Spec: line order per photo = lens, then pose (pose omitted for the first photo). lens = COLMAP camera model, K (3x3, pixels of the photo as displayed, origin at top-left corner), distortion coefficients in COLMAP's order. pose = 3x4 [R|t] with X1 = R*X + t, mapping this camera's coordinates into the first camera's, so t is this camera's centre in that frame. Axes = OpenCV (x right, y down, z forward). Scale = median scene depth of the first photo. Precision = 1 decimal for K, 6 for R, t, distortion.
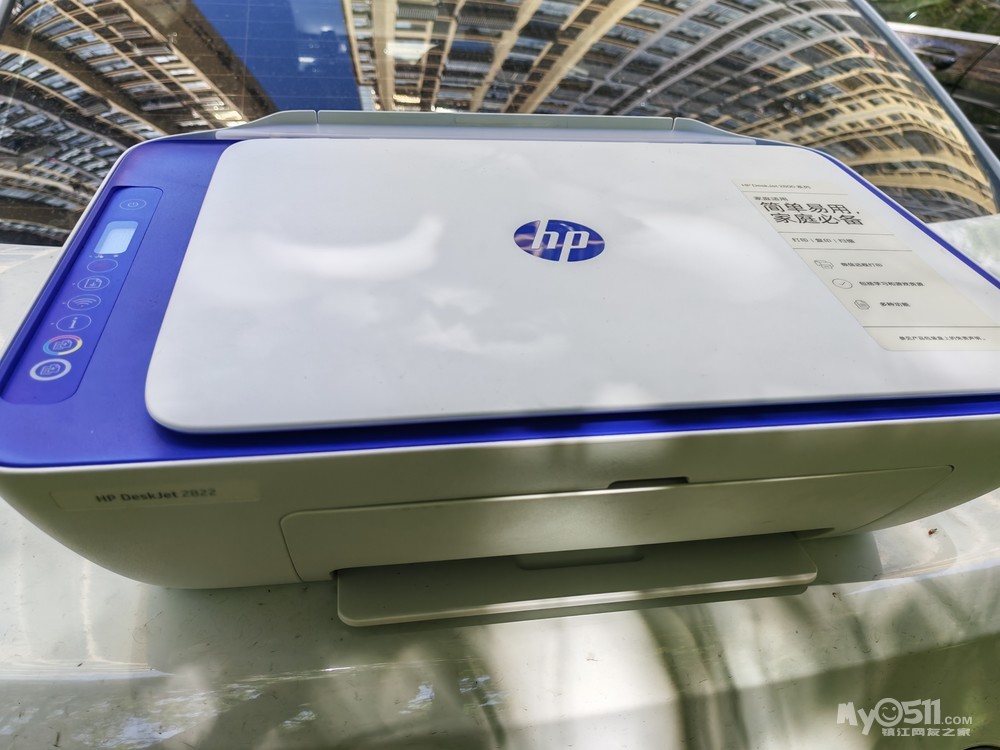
lens RADIAL K [[763.7, 0, 499.8], [0, 763.7, 376.7], [0, 0, 1]] dist [-0.070869, 0.078013]
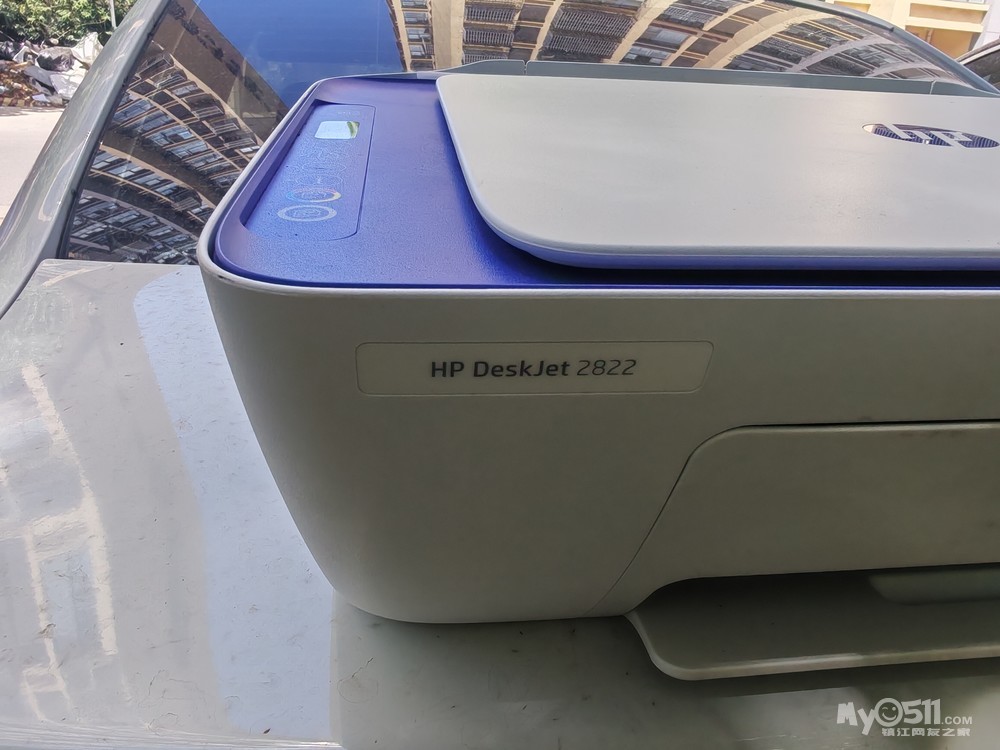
lens RADIAL K [[763.7, 0, 495.4], [0, 763.7, 381.6], [0, 0, 1]] dist [-0.070869, 0.078013]
pose [[0.997795, -0.002364, -0.066330, -0.280034], [-0.007291, 0.989413, -0.144943, 0.155495], [0.065970, 0.145107, 0.987214, 0.282508]]
